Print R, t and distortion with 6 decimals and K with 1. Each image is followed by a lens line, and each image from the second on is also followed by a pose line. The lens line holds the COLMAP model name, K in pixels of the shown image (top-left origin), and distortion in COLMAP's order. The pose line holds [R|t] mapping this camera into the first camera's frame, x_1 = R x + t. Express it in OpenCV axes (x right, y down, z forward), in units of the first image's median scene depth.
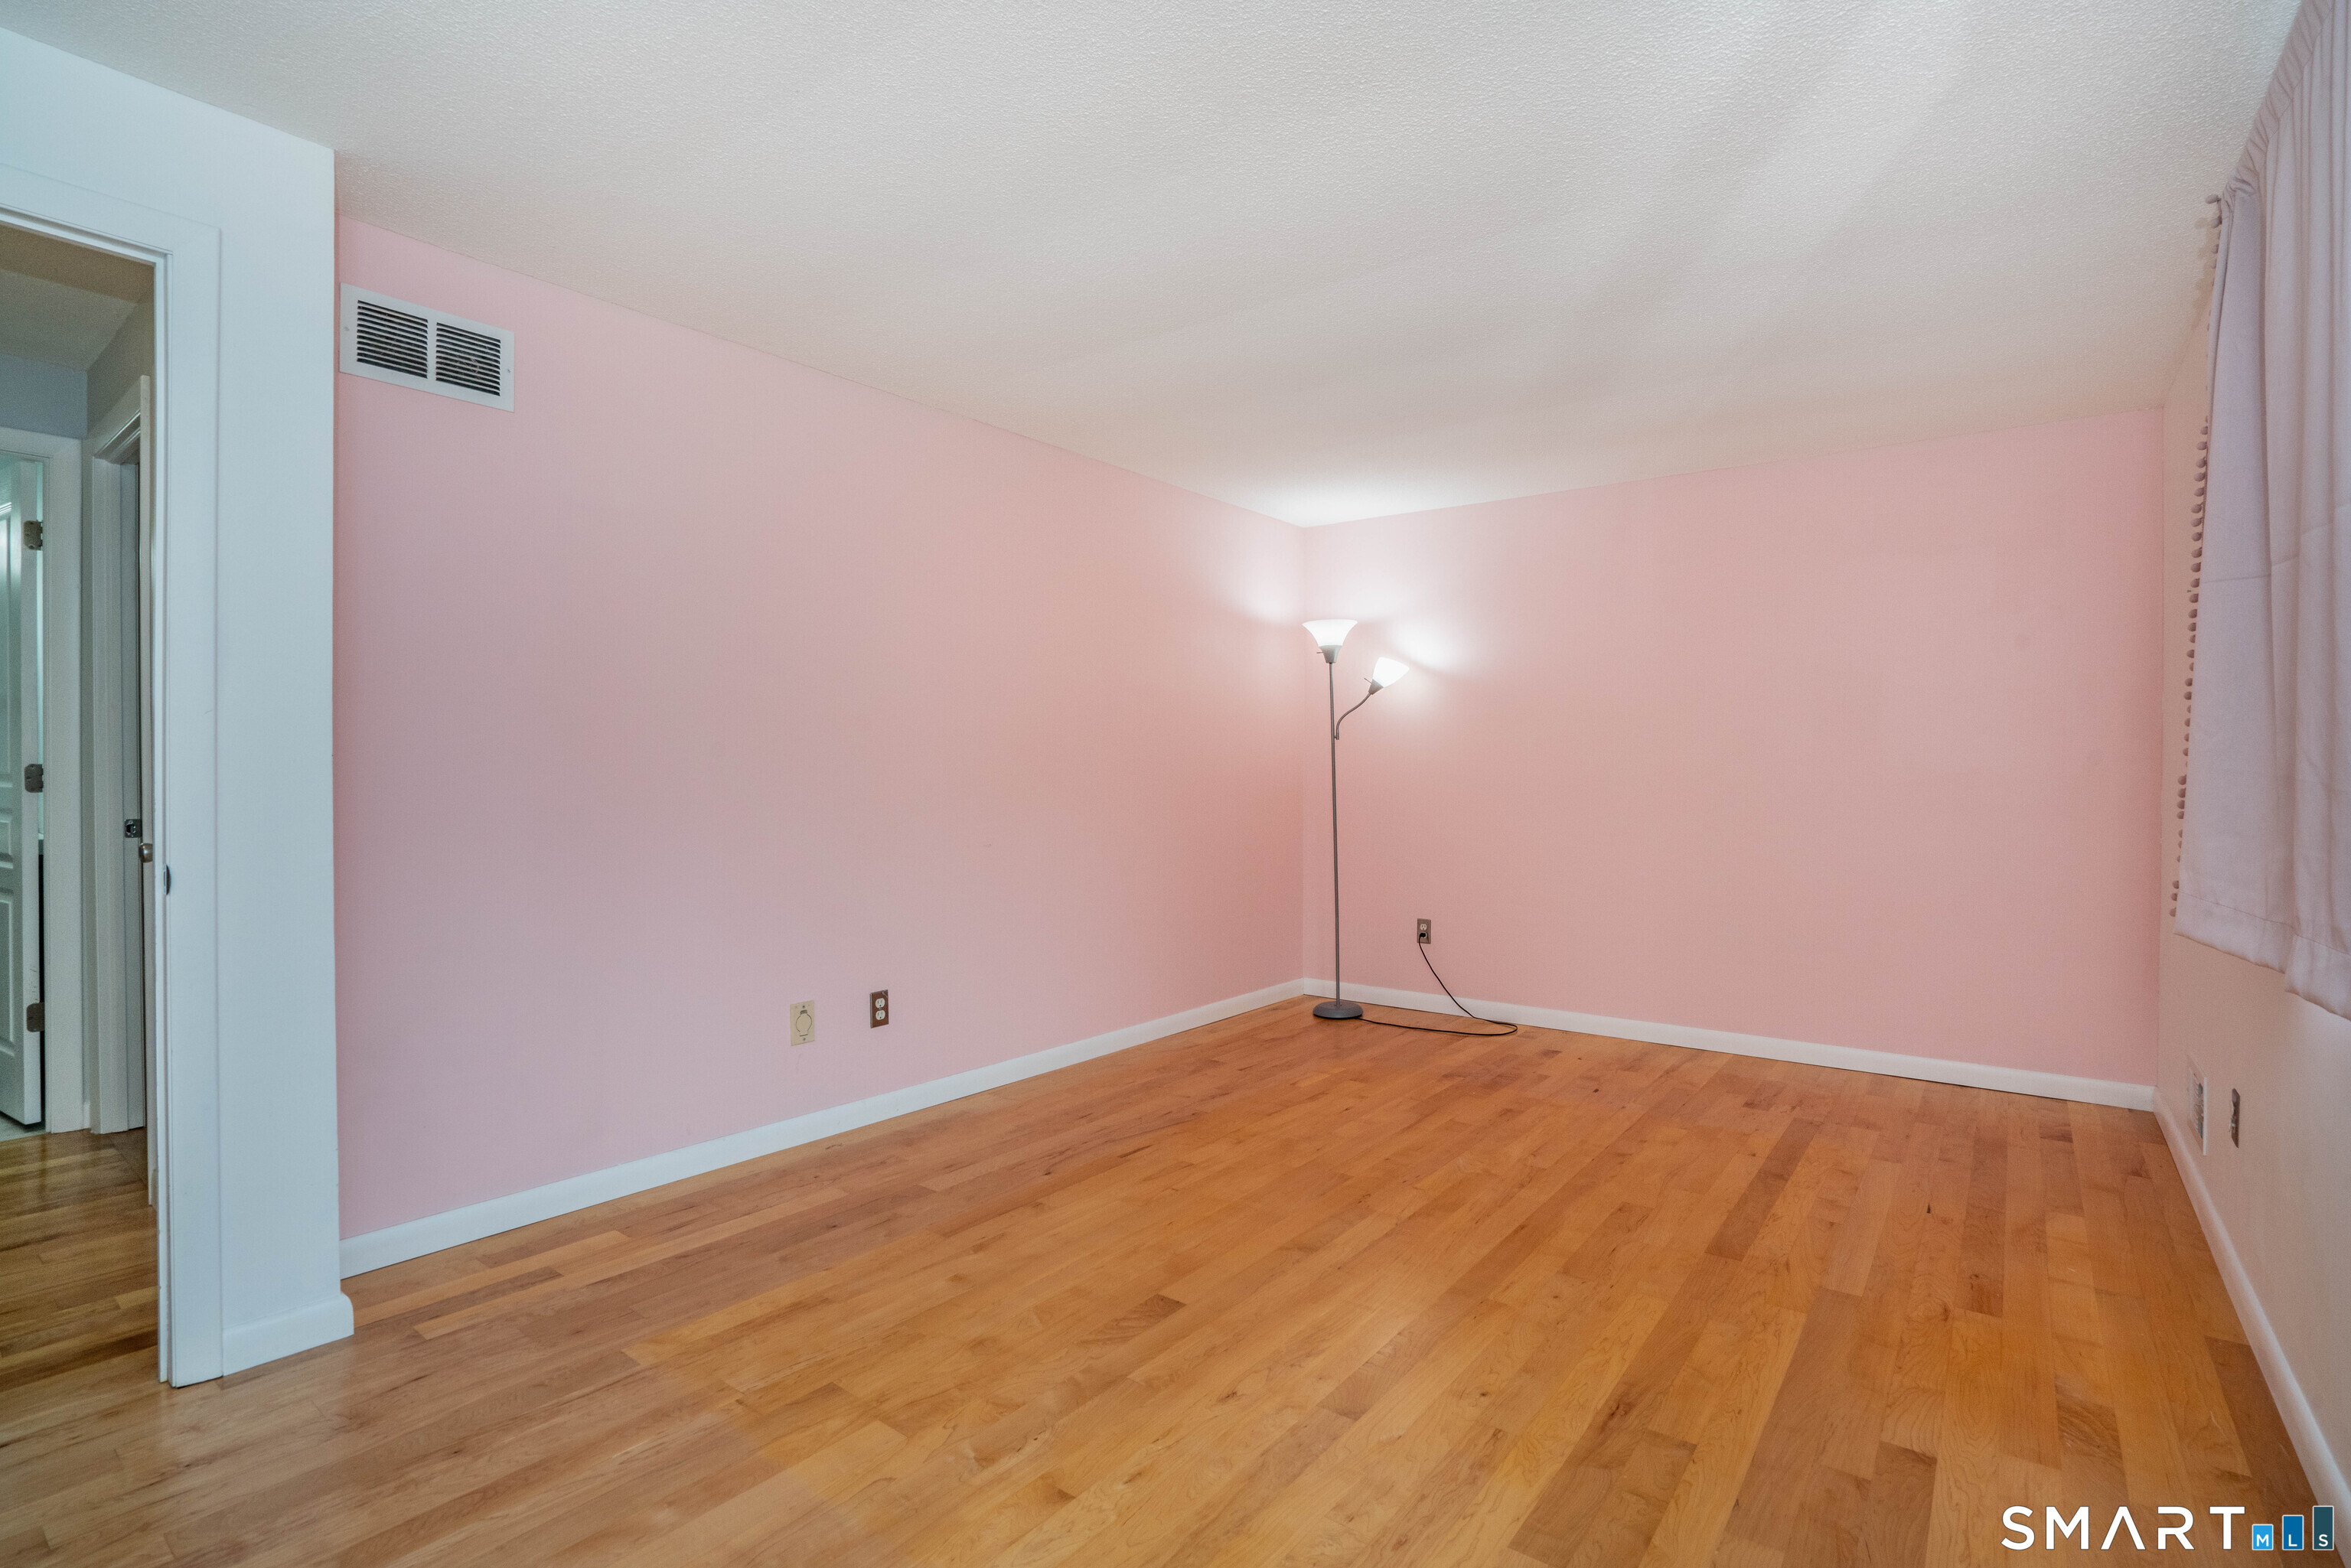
lens RADIAL K [[1075.8, 0, 1173.2], [0, 1075.8, 778.2], [0, 0, 1]] dist [-0.061602, 0.023173]
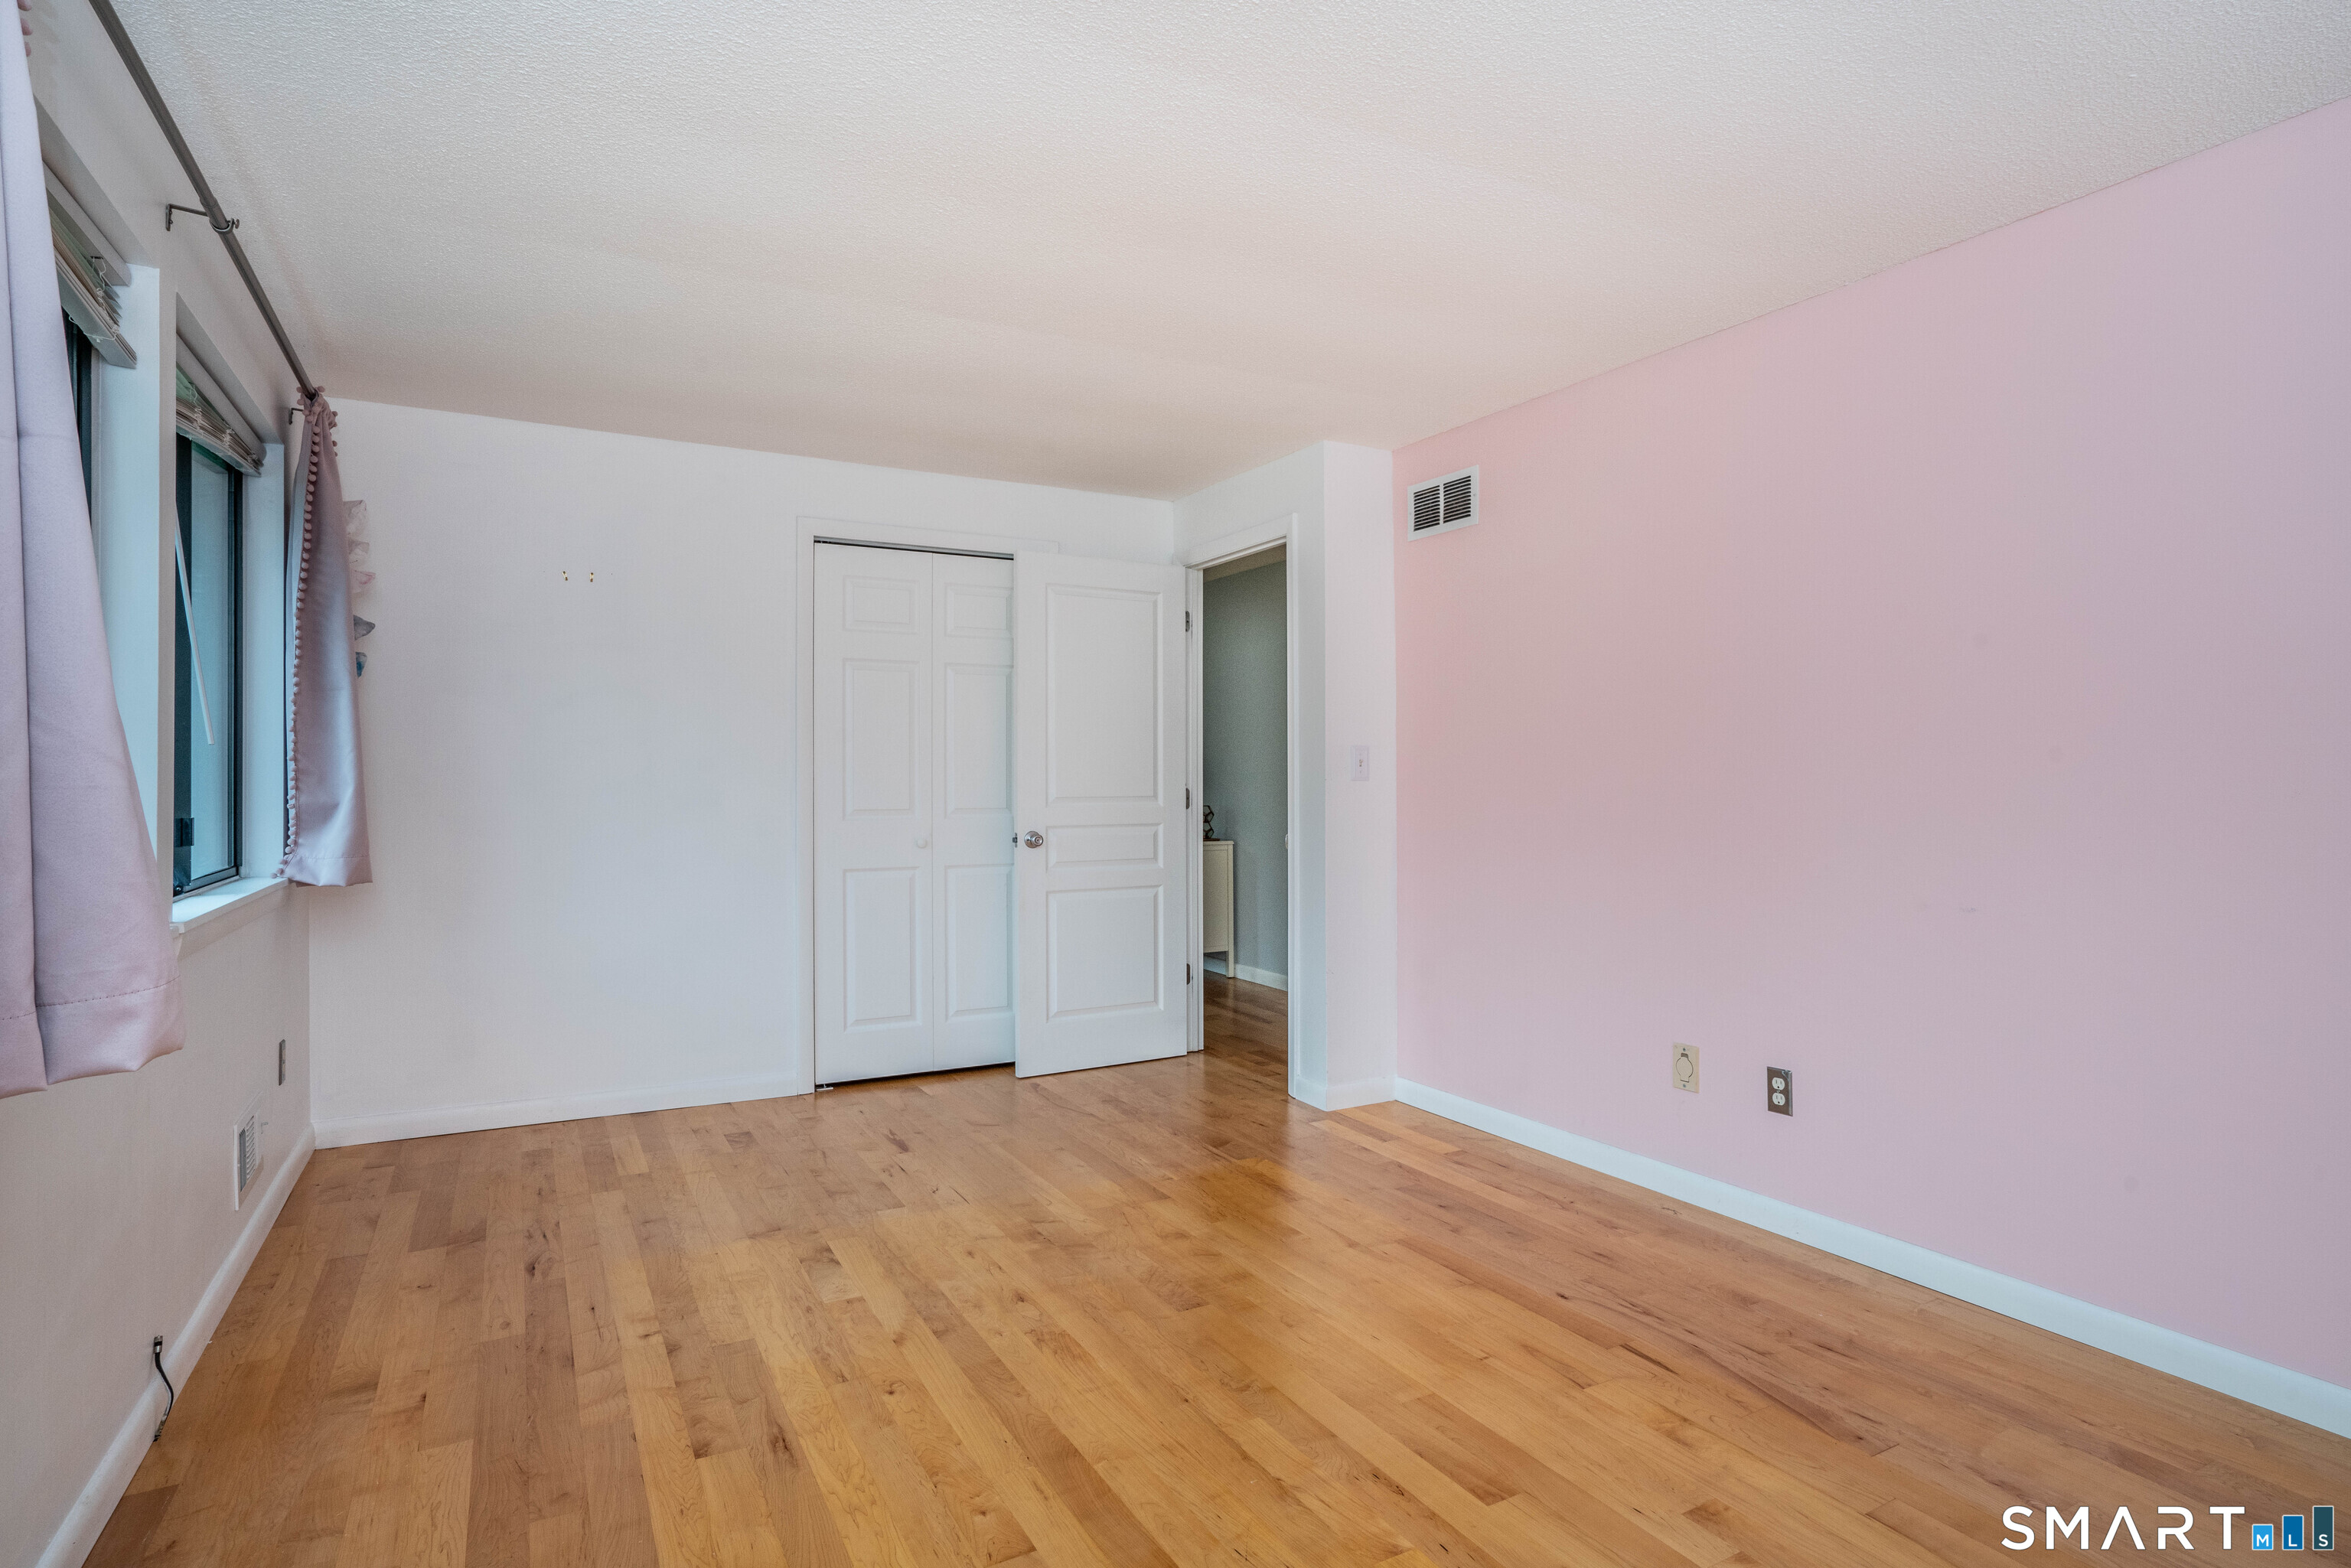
lens RADIAL K [[1215.8, 0, 1249.1], [0, 1215.8, 791.7], [0, 0, 1]] dist [-0.000669, 0.000447]
pose [[-0.345342, 0.005058, -0.938463, 0.827290], [-0.001880, 0.999980, 0.006081, -0.011439], [0.938475, 0.003864, -0.345326, 1.111152]]
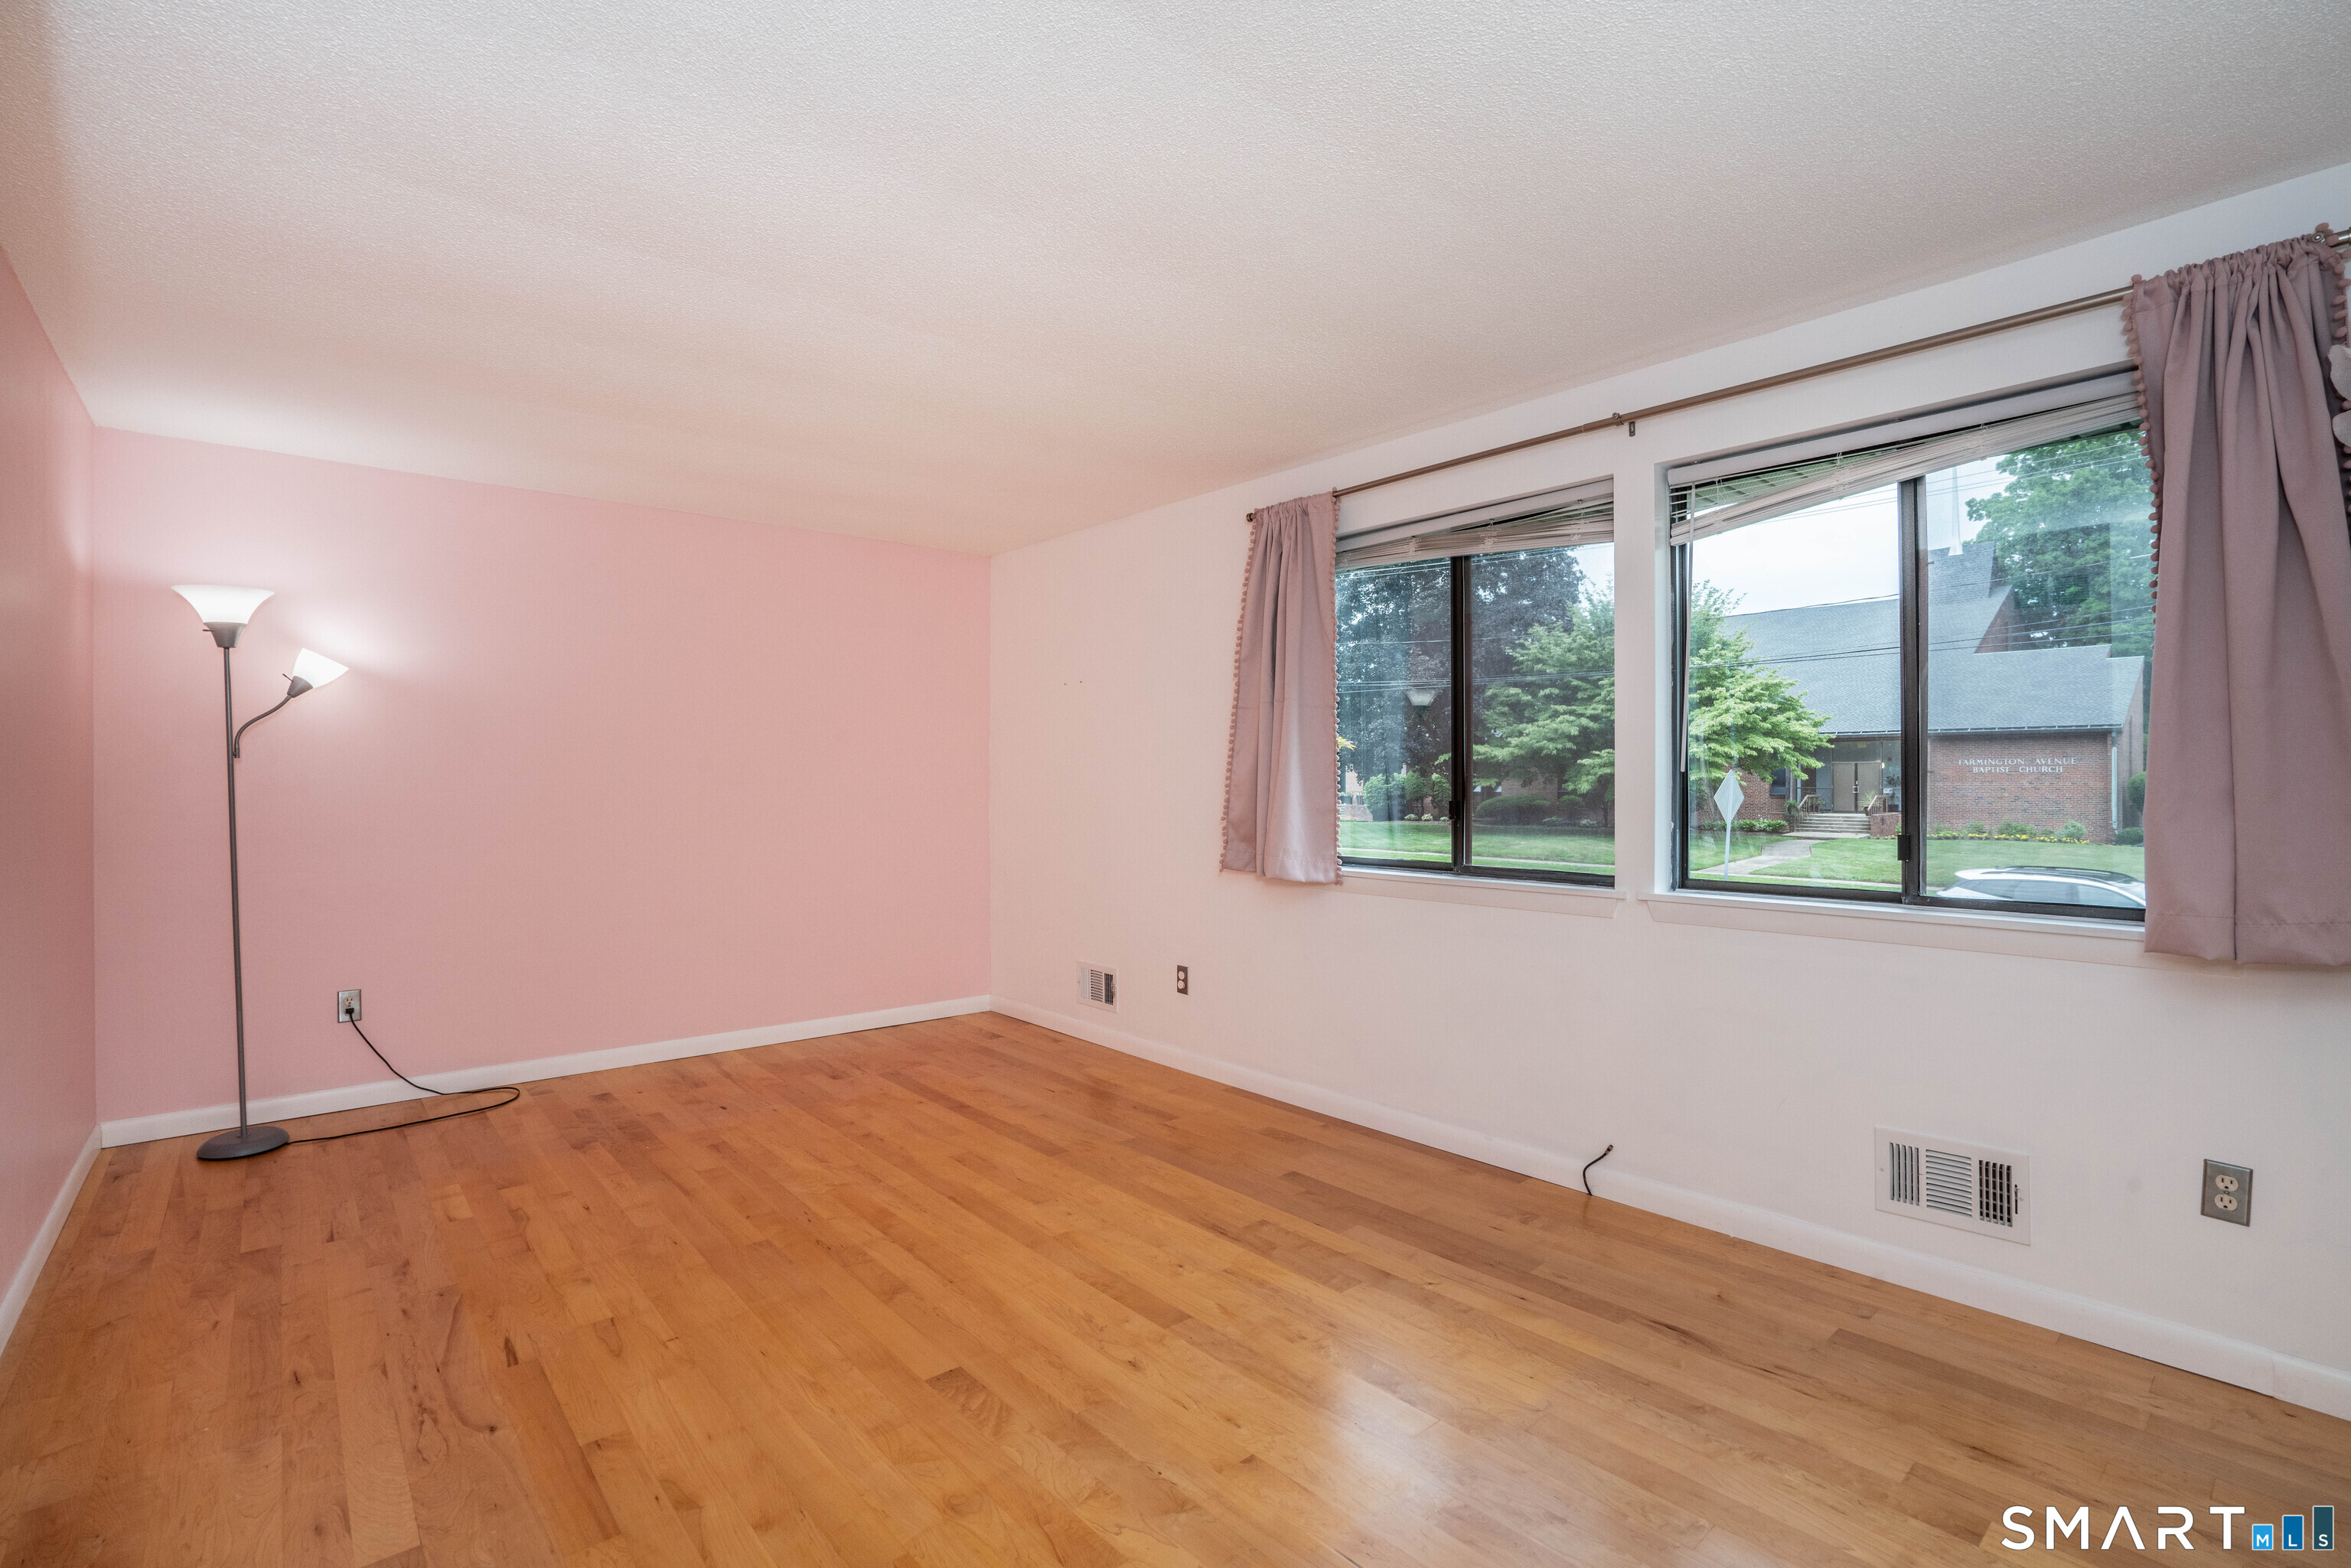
lens RADIAL K [[1075.8, 0, 1173.2], [0, 1075.8, 778.2], [0, 0, 1]] dist [-0.061602, 0.023173]
pose [[0.206952, -0.001935, 0.978349, -0.675038], [0.006451, 0.999979, 0.000613, -0.033195], [-0.978330, 0.006185, 0.206960, 0.455630]]
